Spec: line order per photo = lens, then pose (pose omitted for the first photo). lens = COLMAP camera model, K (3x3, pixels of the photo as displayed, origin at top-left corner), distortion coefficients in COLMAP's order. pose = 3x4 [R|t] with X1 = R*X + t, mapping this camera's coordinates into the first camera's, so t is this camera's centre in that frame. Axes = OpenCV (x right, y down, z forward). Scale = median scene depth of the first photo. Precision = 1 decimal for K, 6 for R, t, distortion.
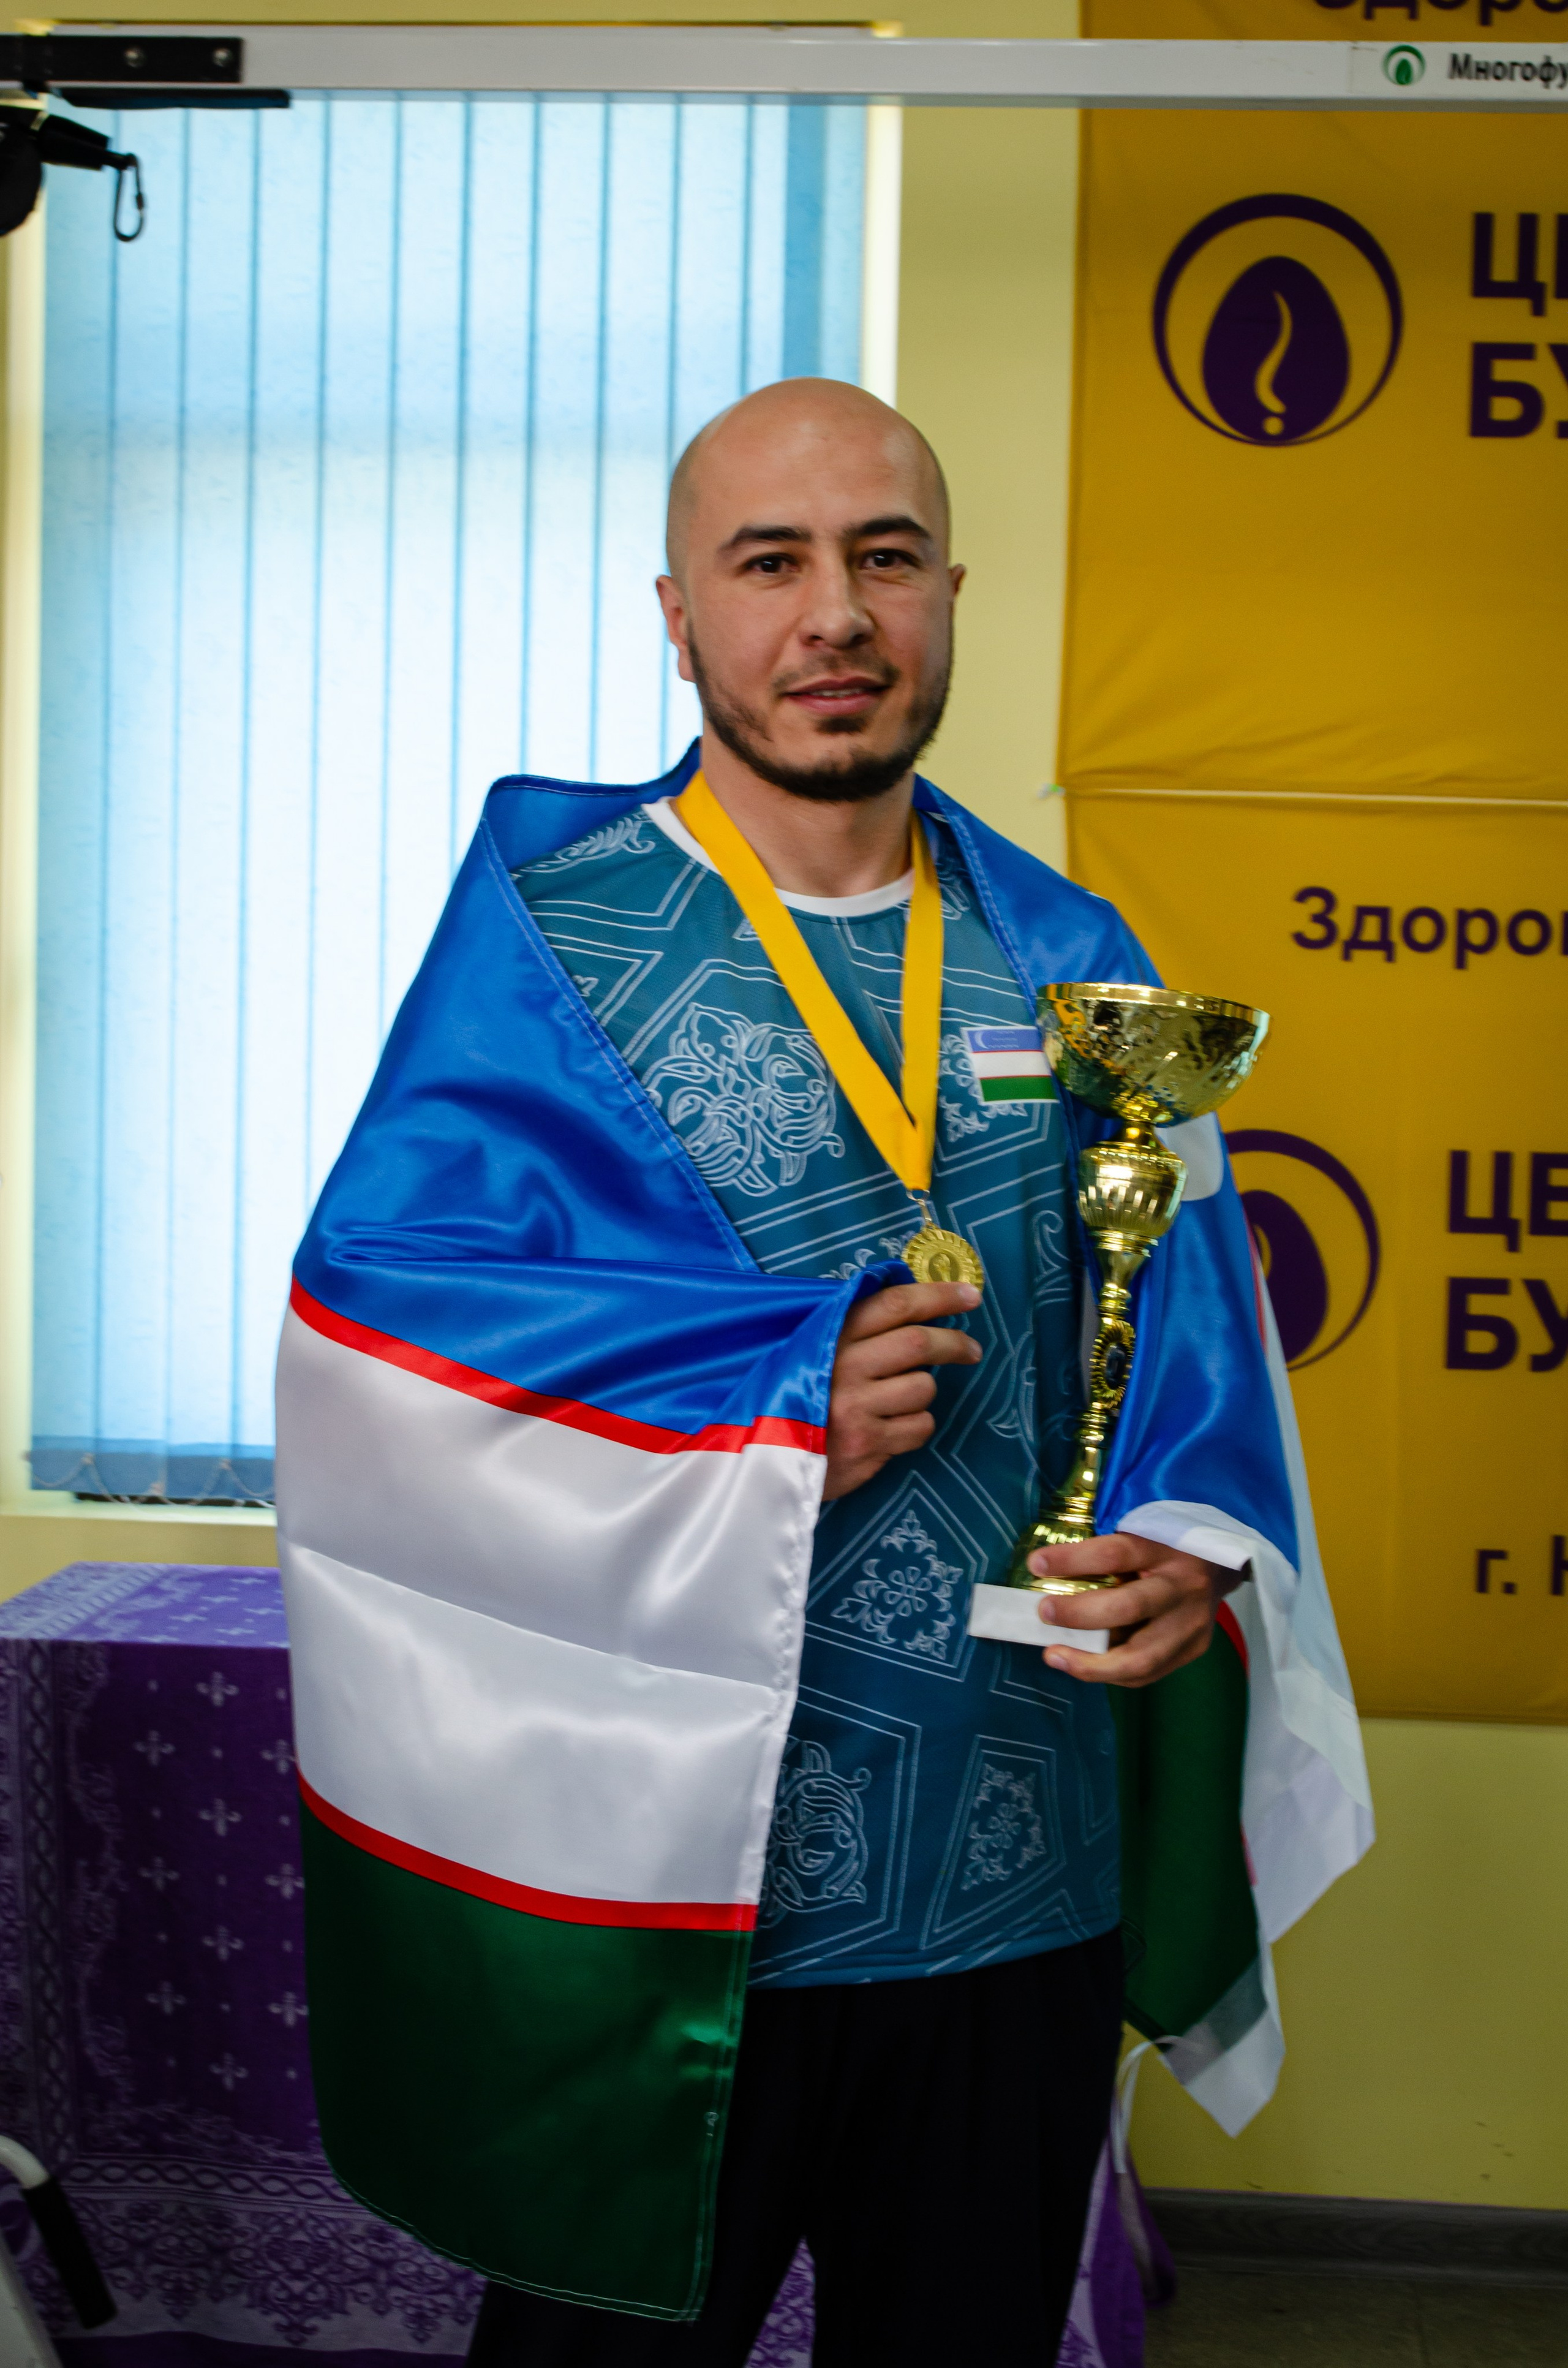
lens RADIAL K [[4118.6, 0, 761.2], [0, 4118.6, 1194.2], [0, 0, 1]] dist [0.006093, 0.000000]
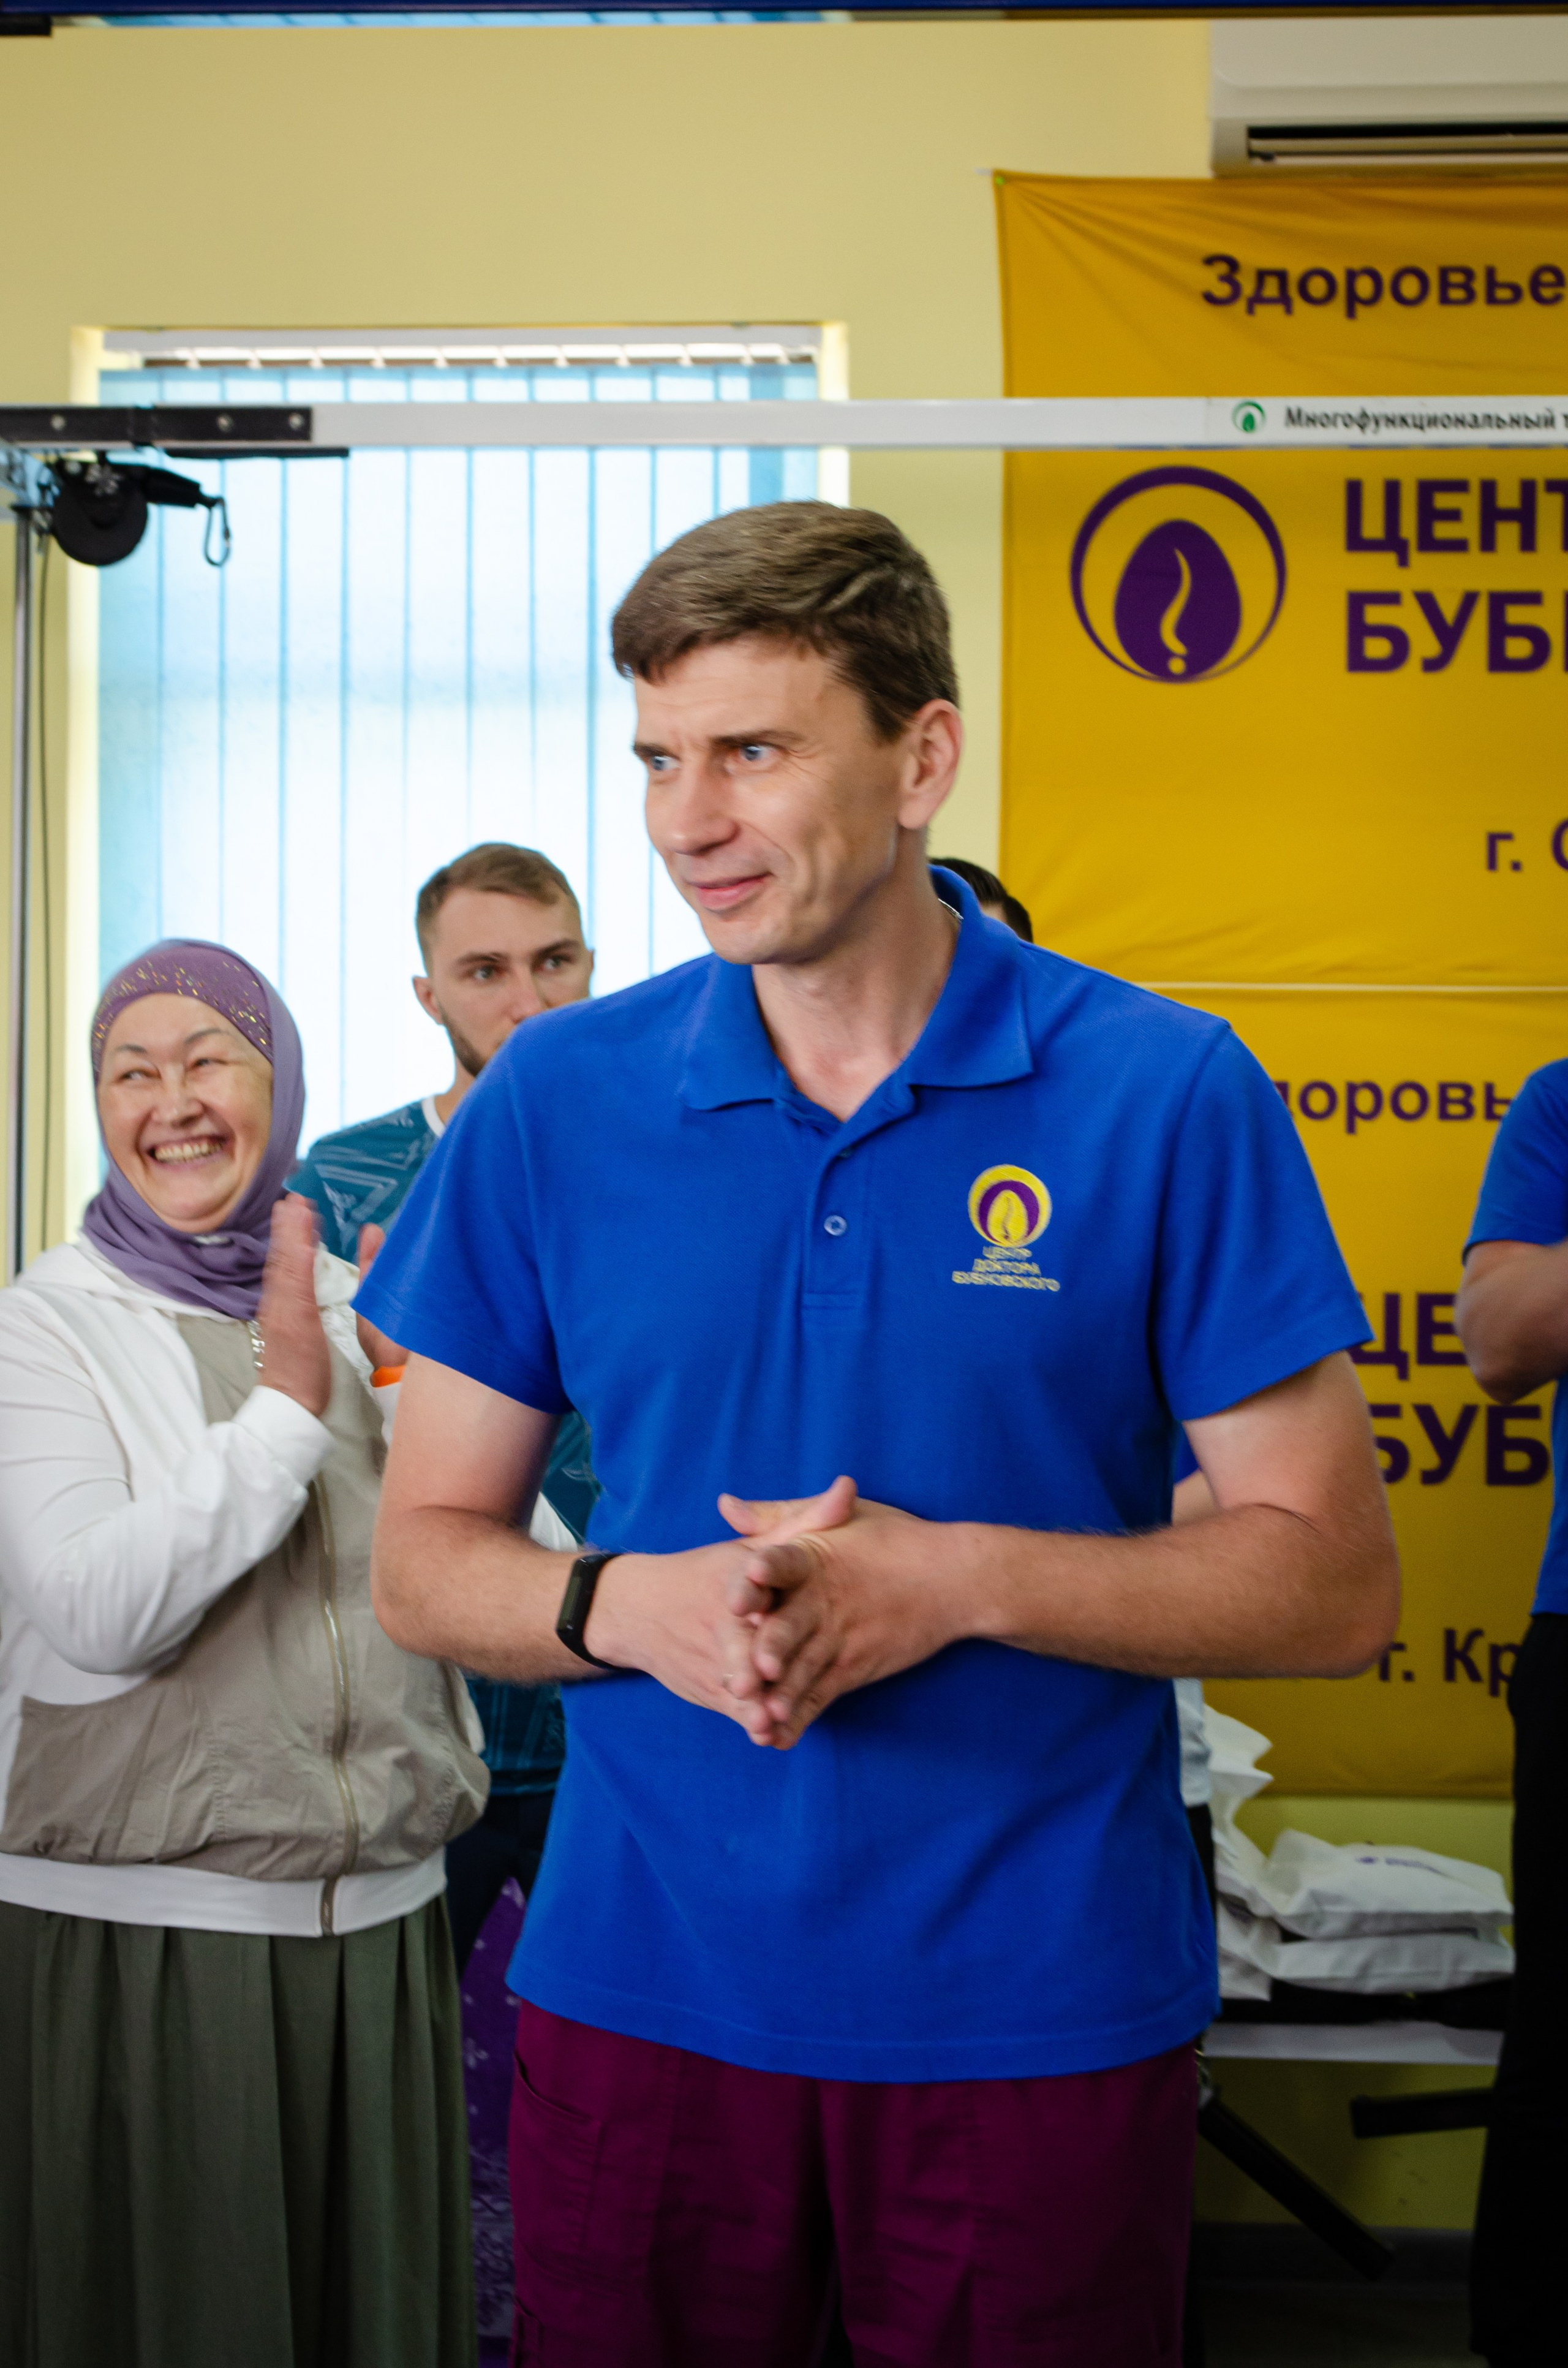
lens RADIAL K [[5377.0, 0, 716.5], [0, 5377.0, 1208.7], [0, 0, 1]] dist [0.021339, 0.000000]
pose [[0.999786, -0.019909, 0.005708, -0.015657], [0.020089, 0.999239, -0.033436, 0.012658], [-0.005038, 0.033544, 0.999425, -0.494145]]
